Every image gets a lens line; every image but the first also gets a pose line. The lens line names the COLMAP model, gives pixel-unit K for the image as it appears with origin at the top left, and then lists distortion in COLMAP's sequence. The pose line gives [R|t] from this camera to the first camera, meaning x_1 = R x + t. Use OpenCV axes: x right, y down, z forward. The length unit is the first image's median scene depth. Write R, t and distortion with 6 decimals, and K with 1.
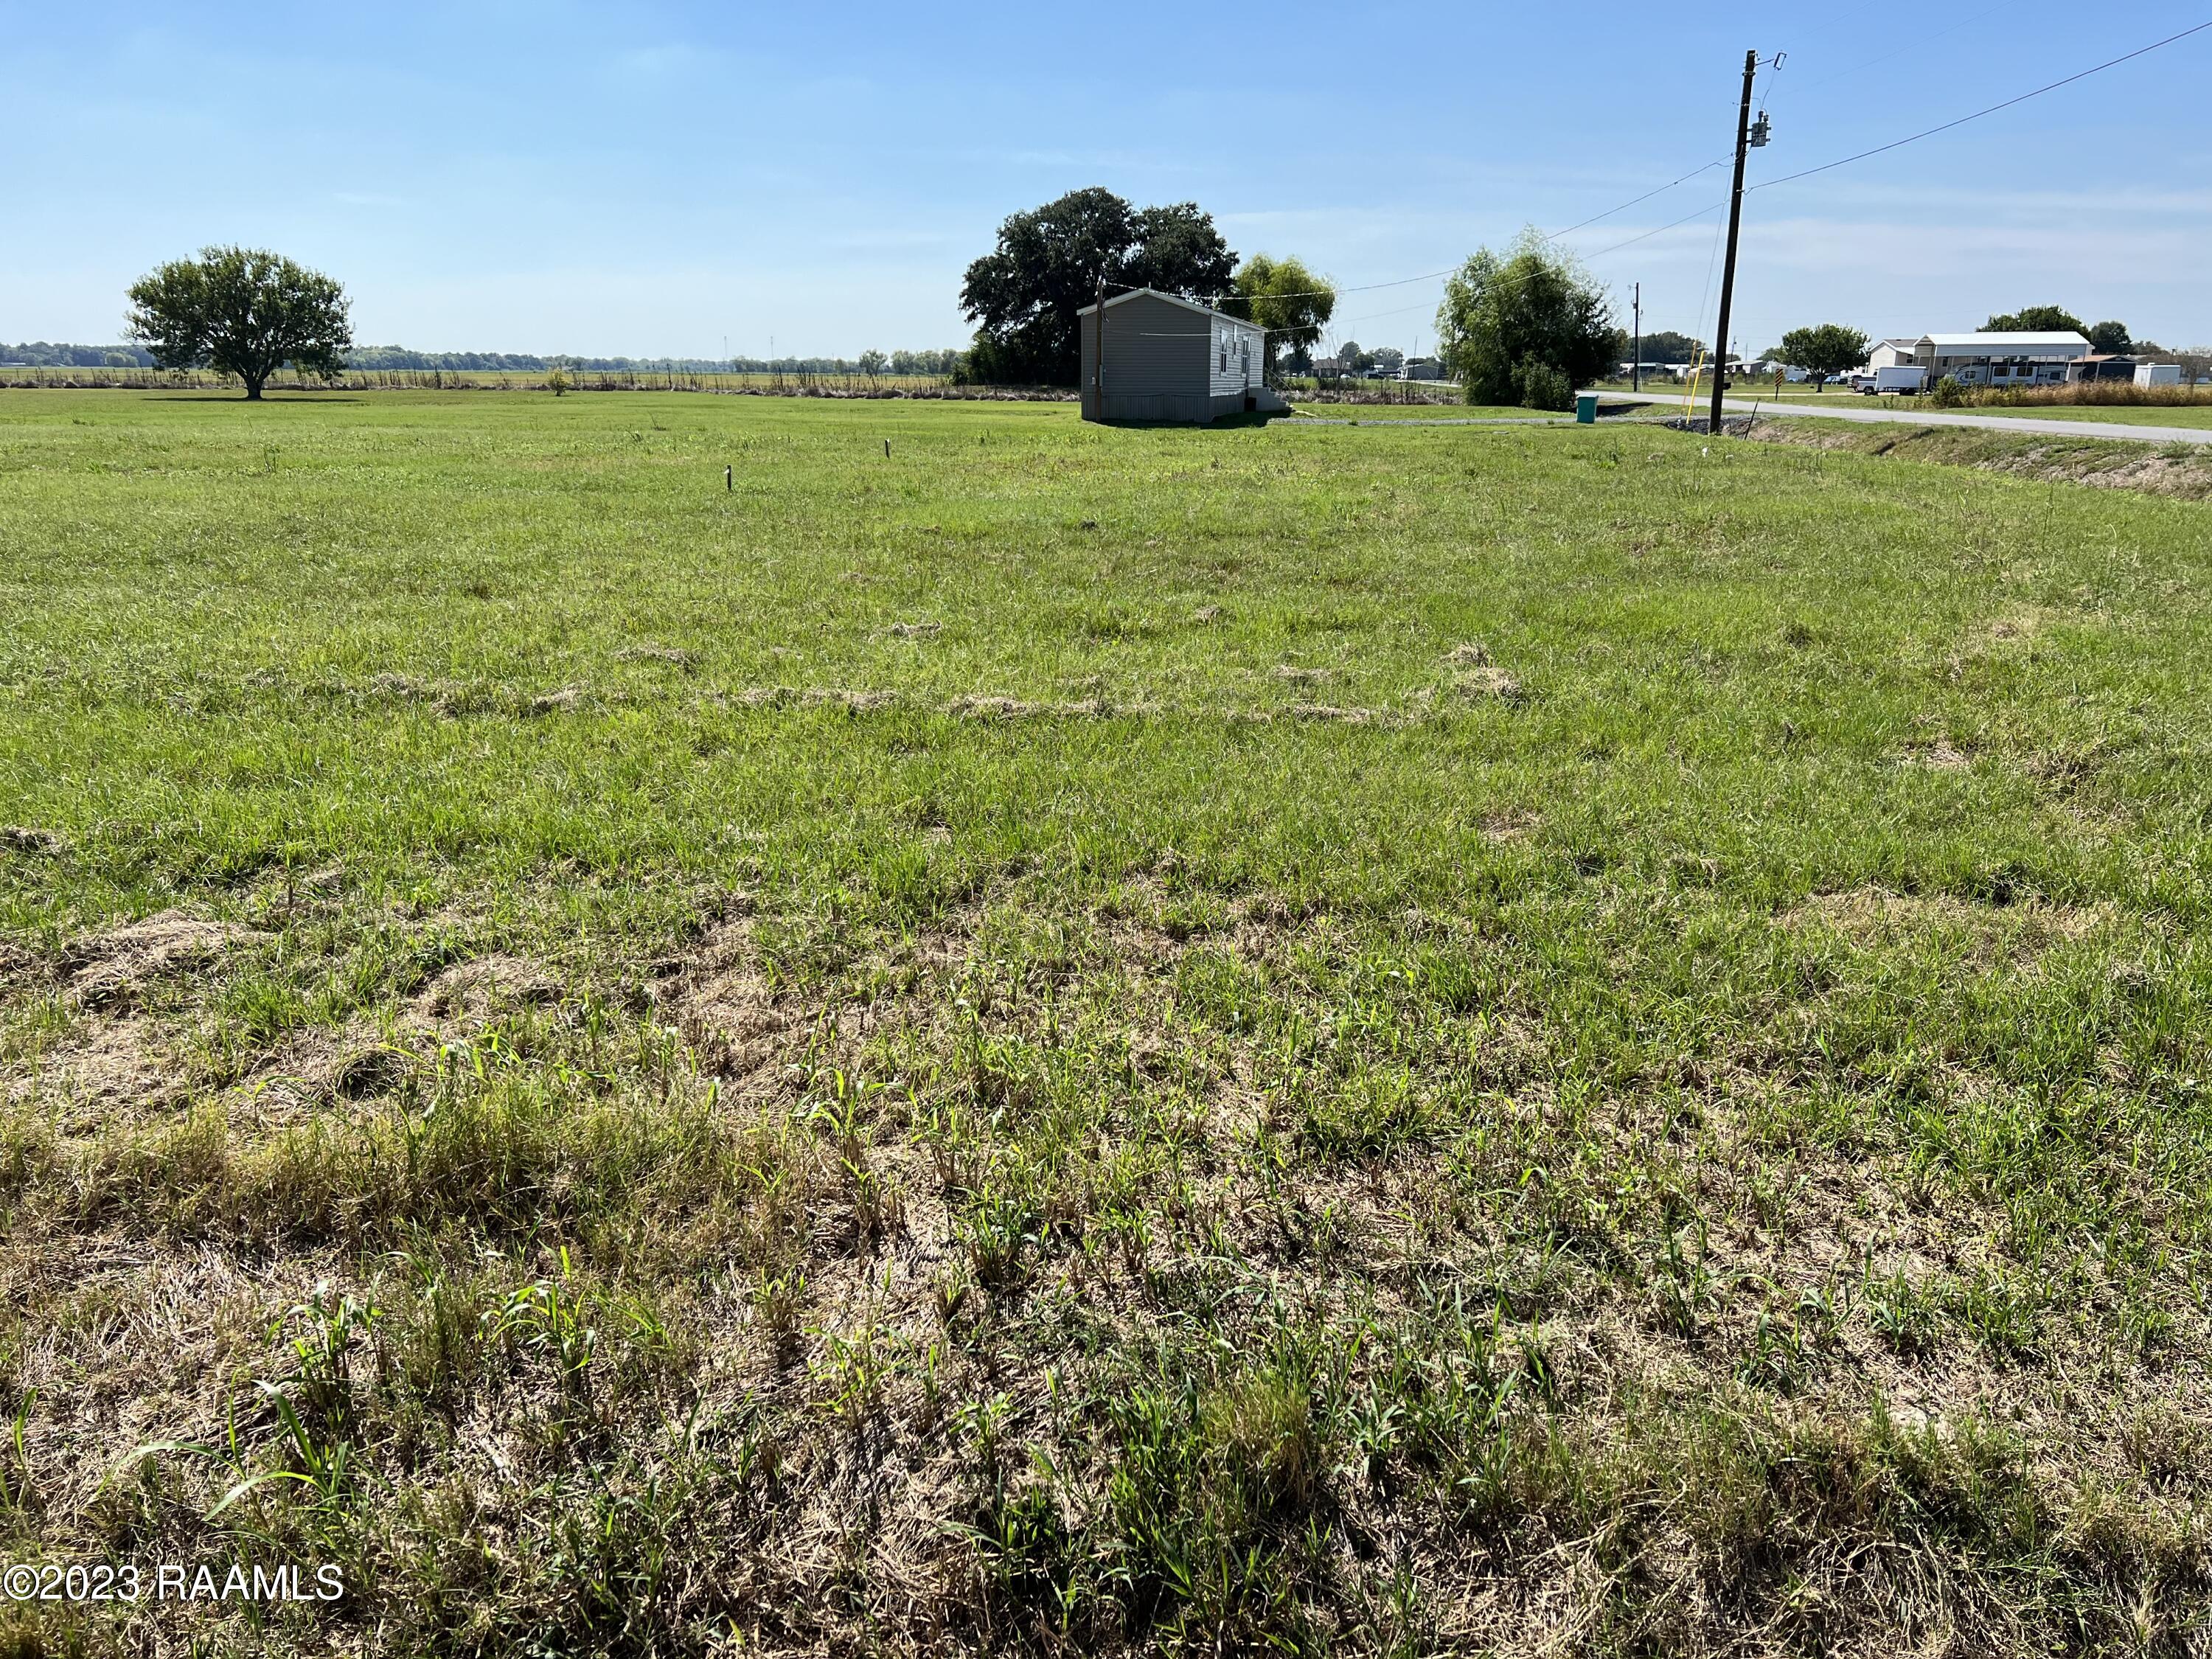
lens RADIAL K [[1640.3, 0, 1114.7], [0, 1640.3, 848.1], [0, 0, 1]] dist [0.041453, -0.054831]
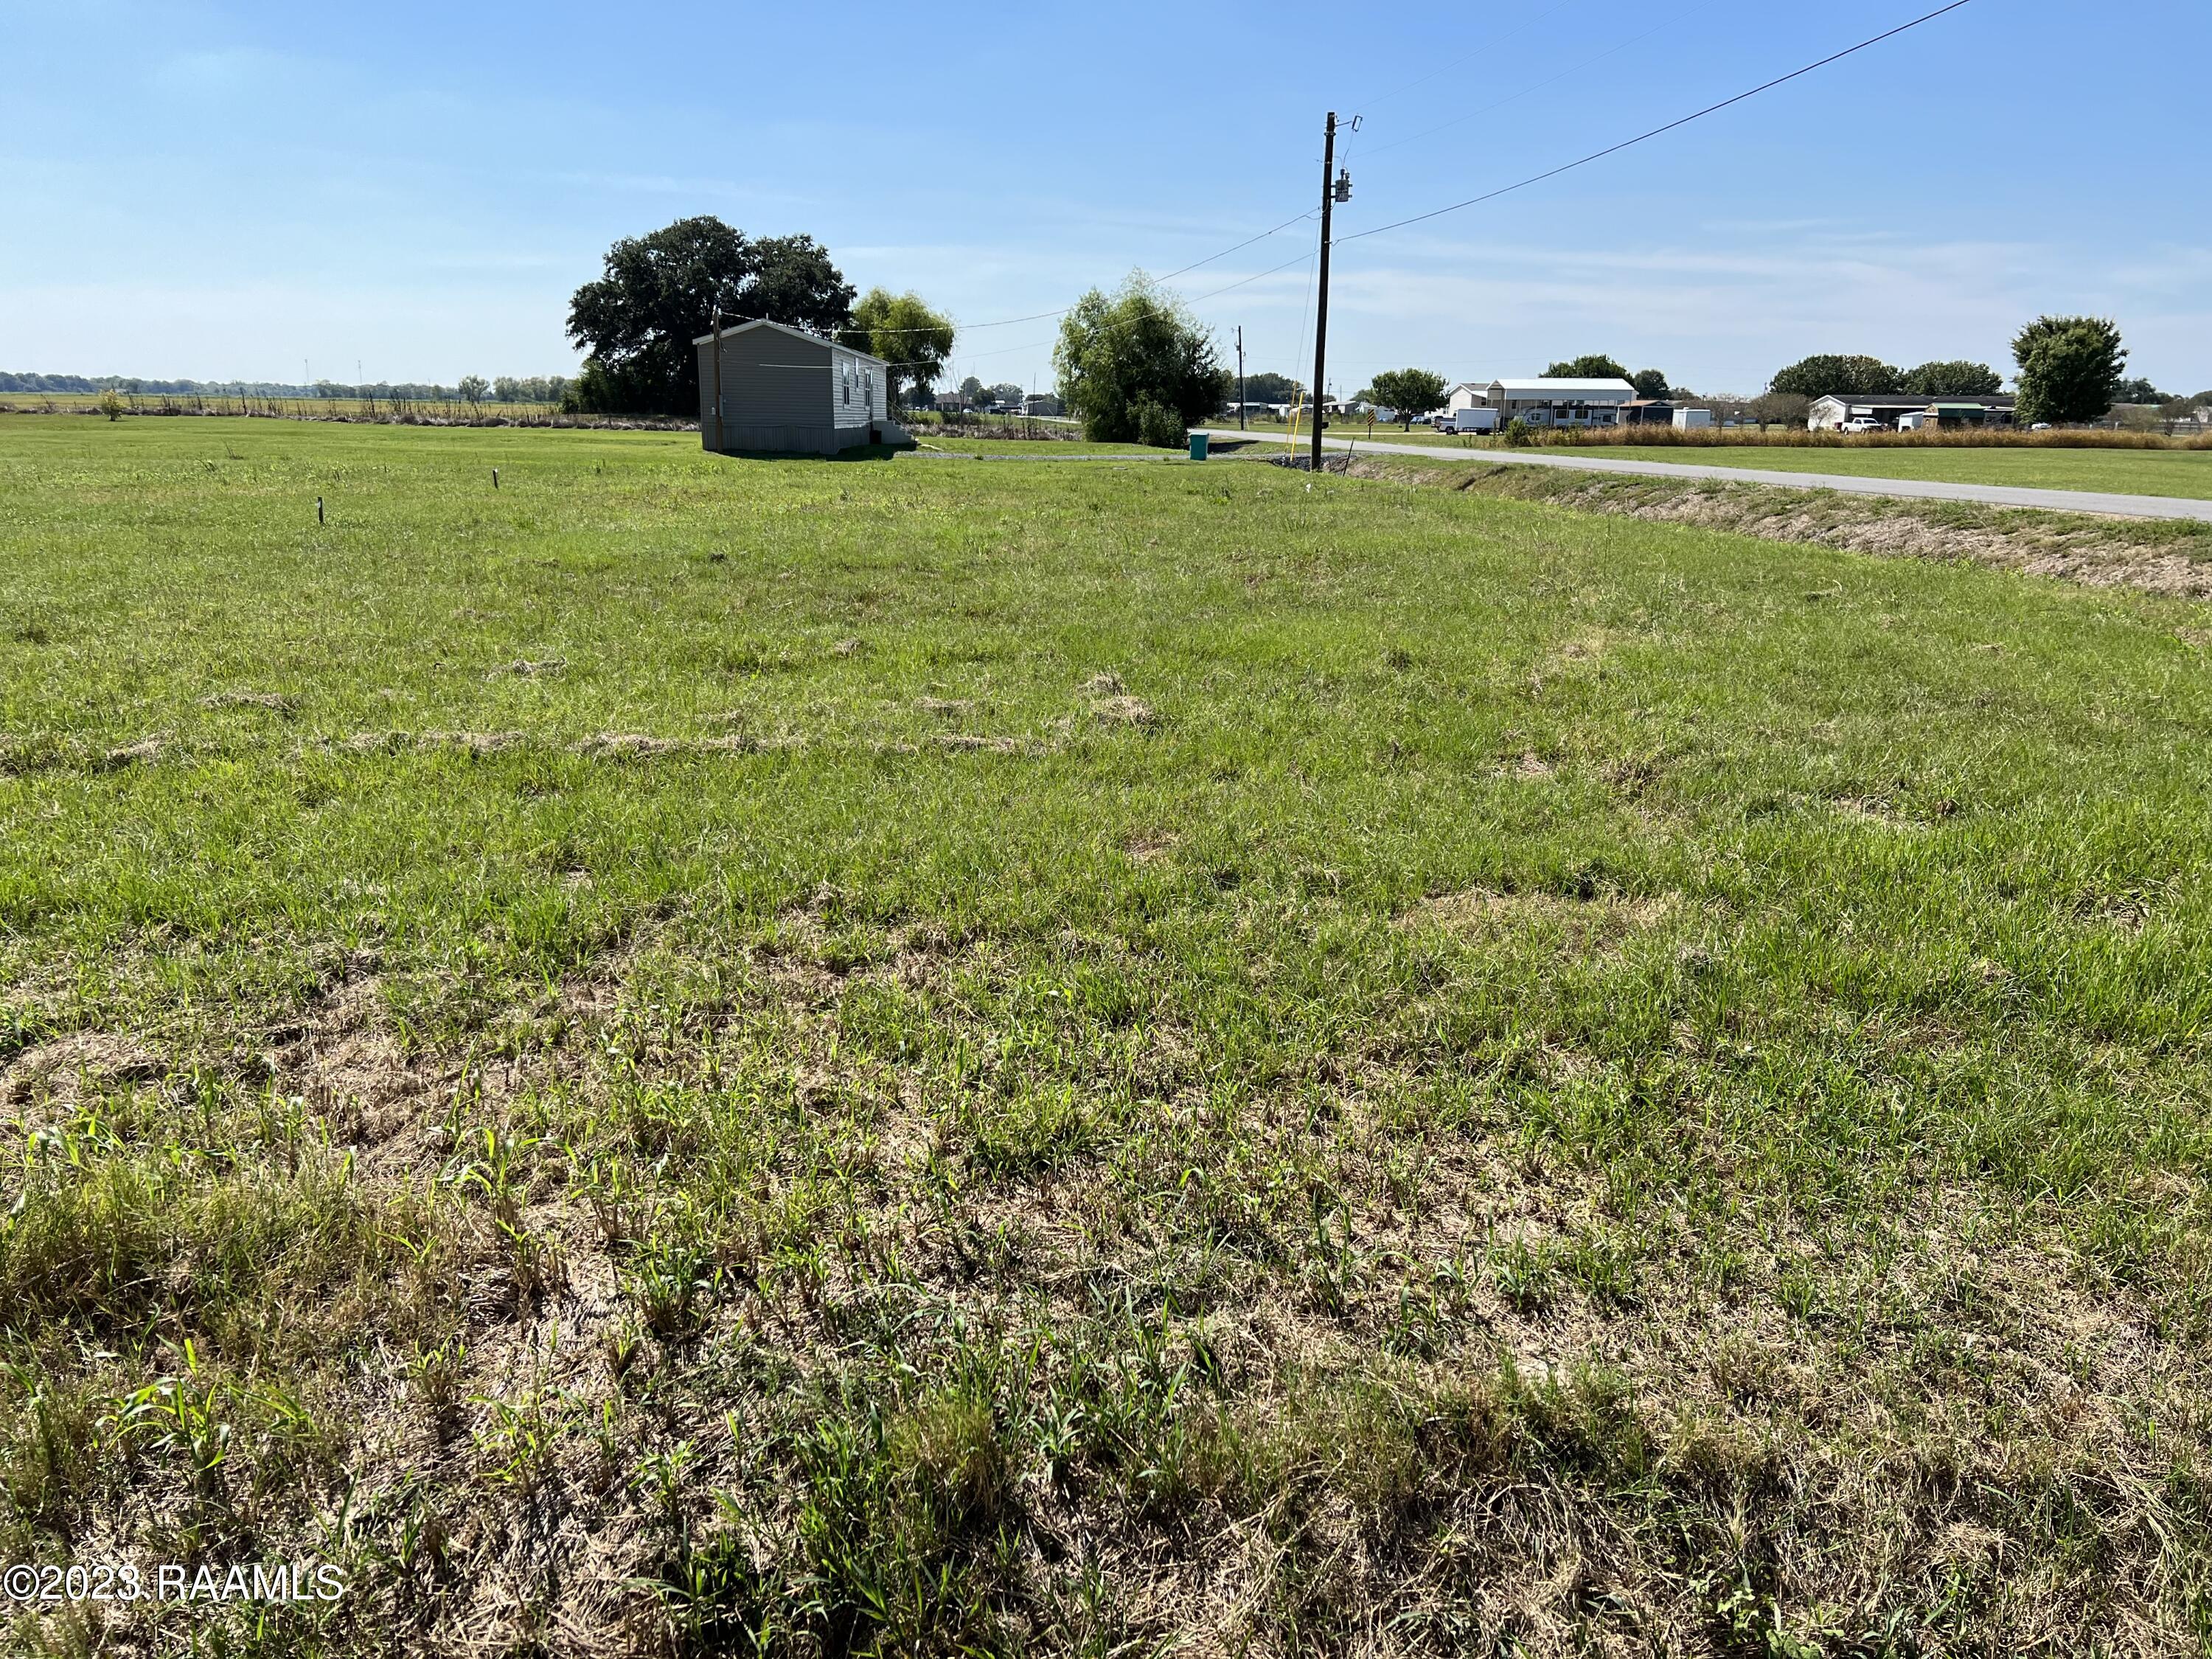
lens RADIAL K [[1640.3, 0, 1089.5], [0, 1640.3, 844.1], [0, 0, 1]] dist [0.041453, -0.054831]
pose [[0.978919, -0.040854, 0.200122, -0.006913], [0.045057, 0.998848, -0.016490, 0.000519], [-0.199217, 0.025160, 0.979632, -0.012606]]
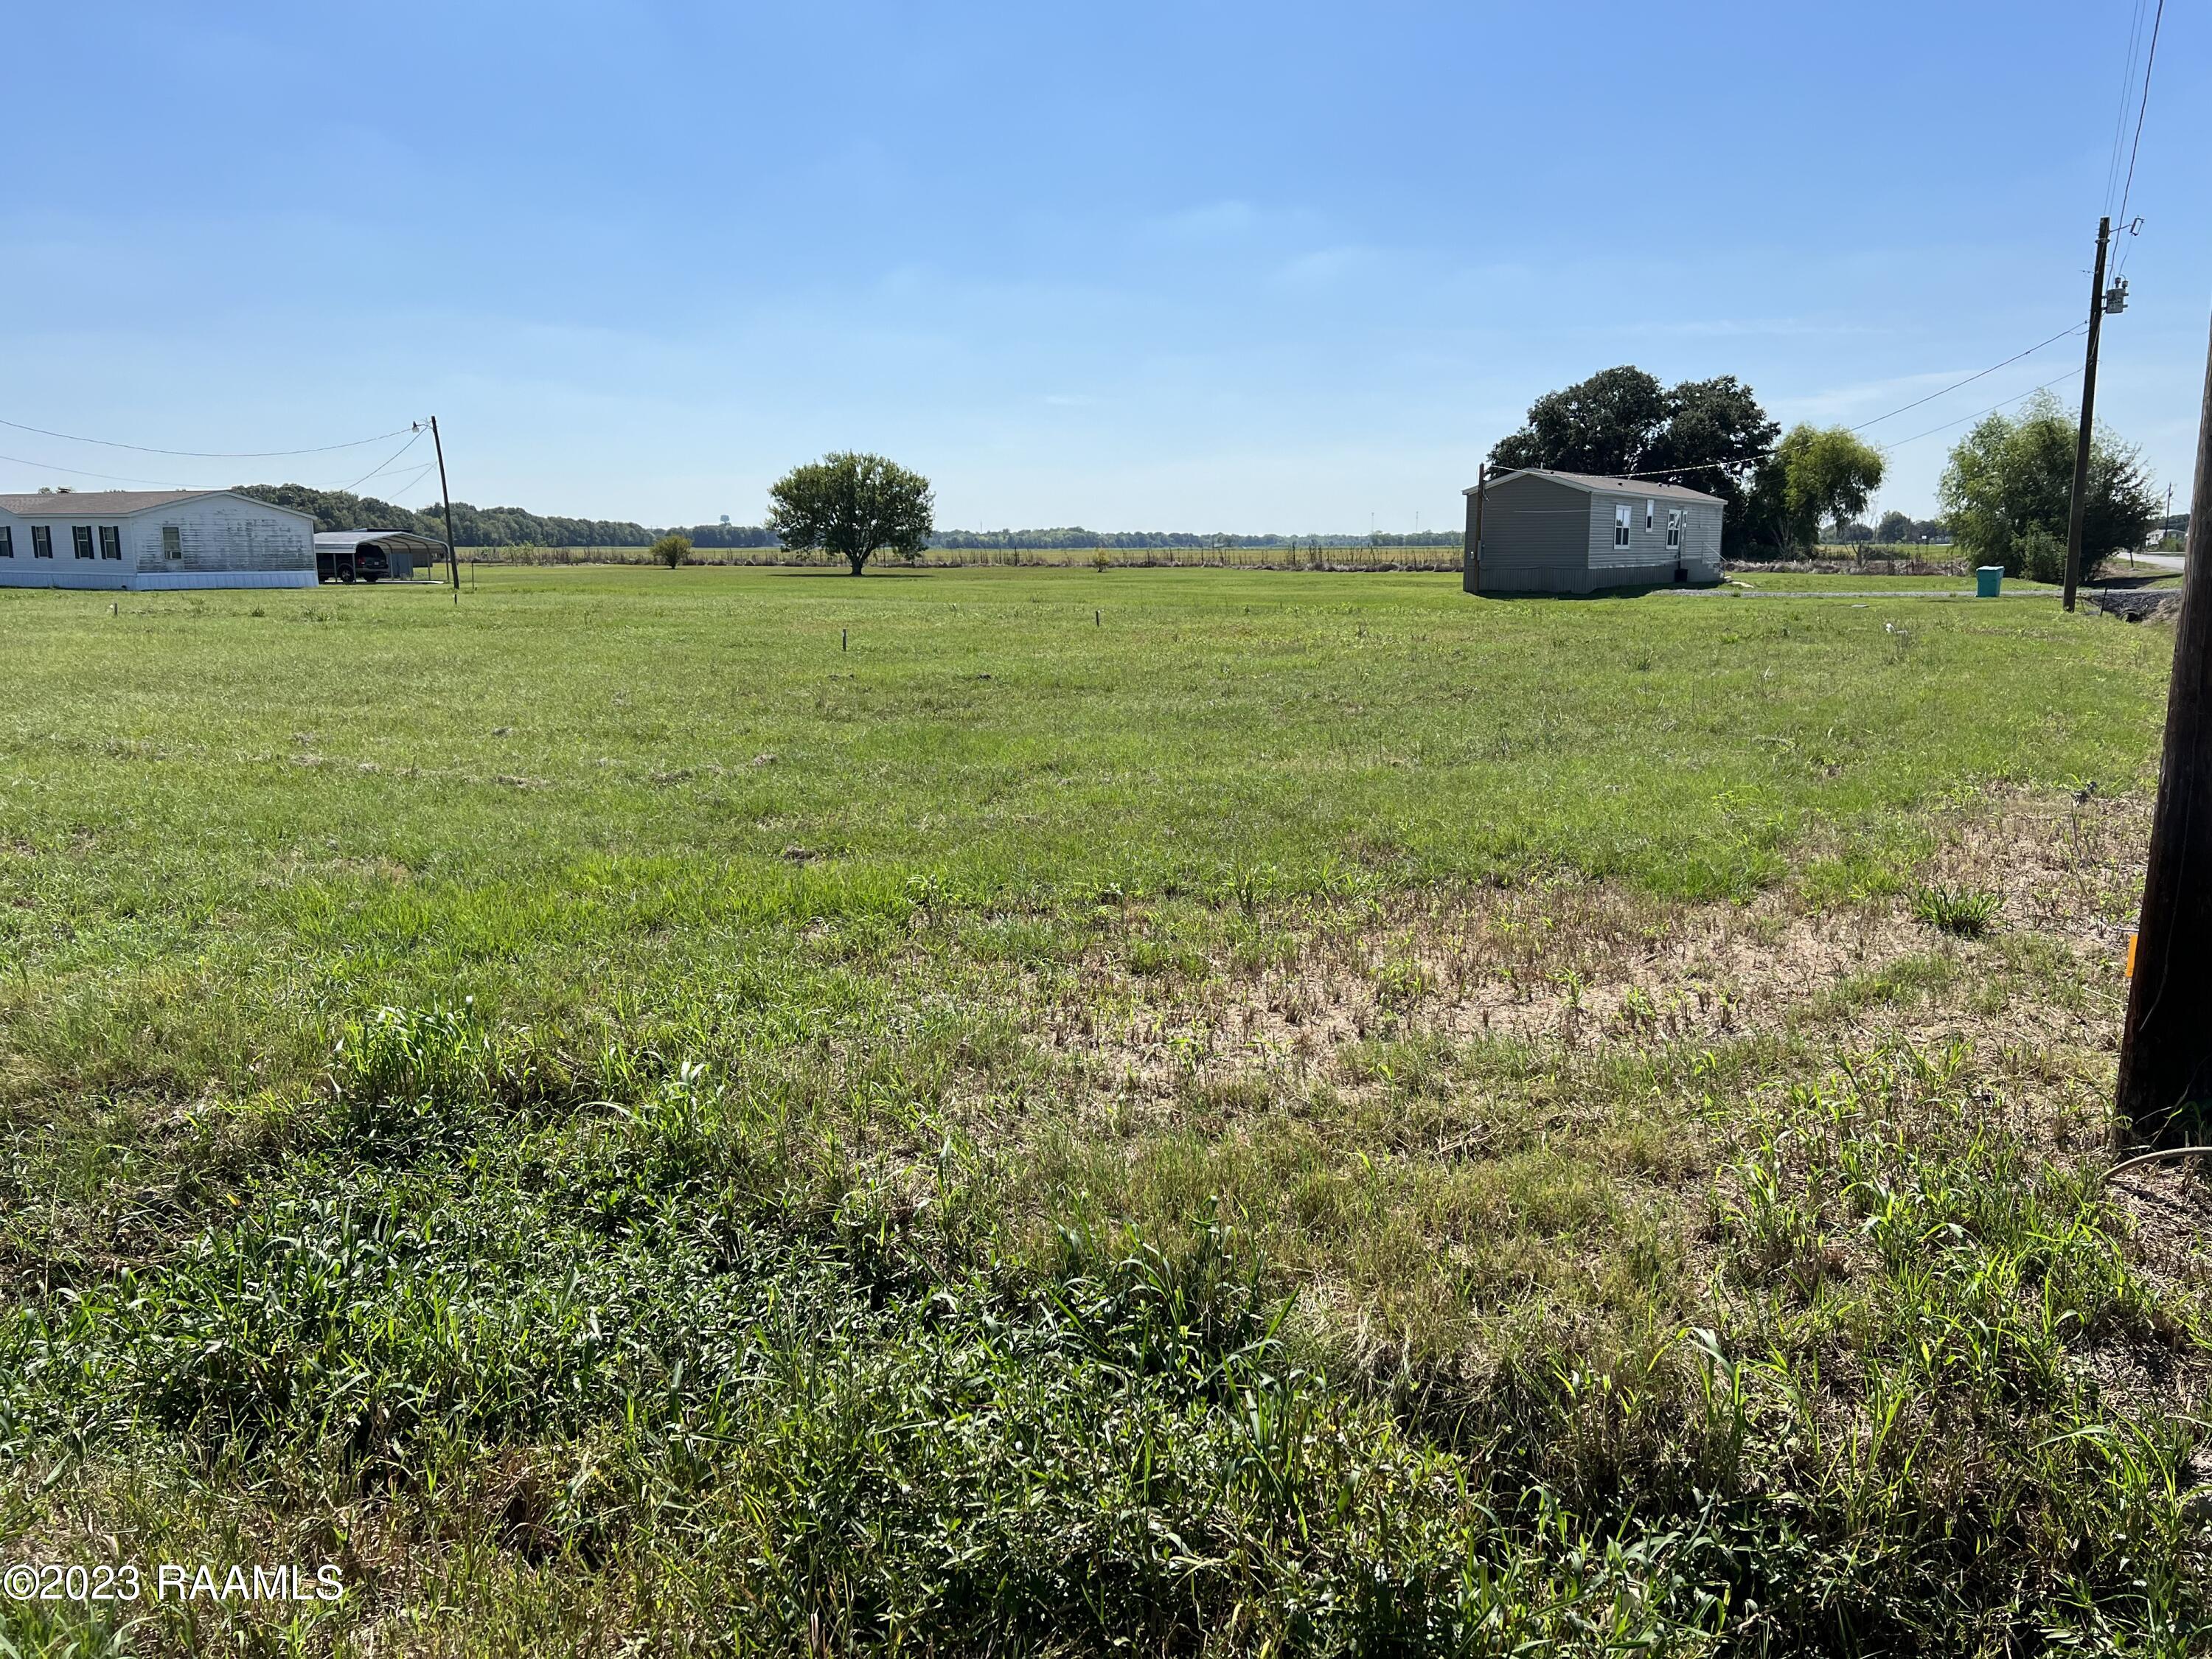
lens RADIAL K [[1640.3, 0, 1110.8], [0, 1640.3, 841.1], [0, 0, 1]] dist [0.041453, -0.054831]
pose [[0.932927, 0.055764, -0.355721, 4.676354], [-0.092208, 0.991991, -0.086318, 0.291628], [0.348059, 0.113329, 0.930598, -1.190225]]
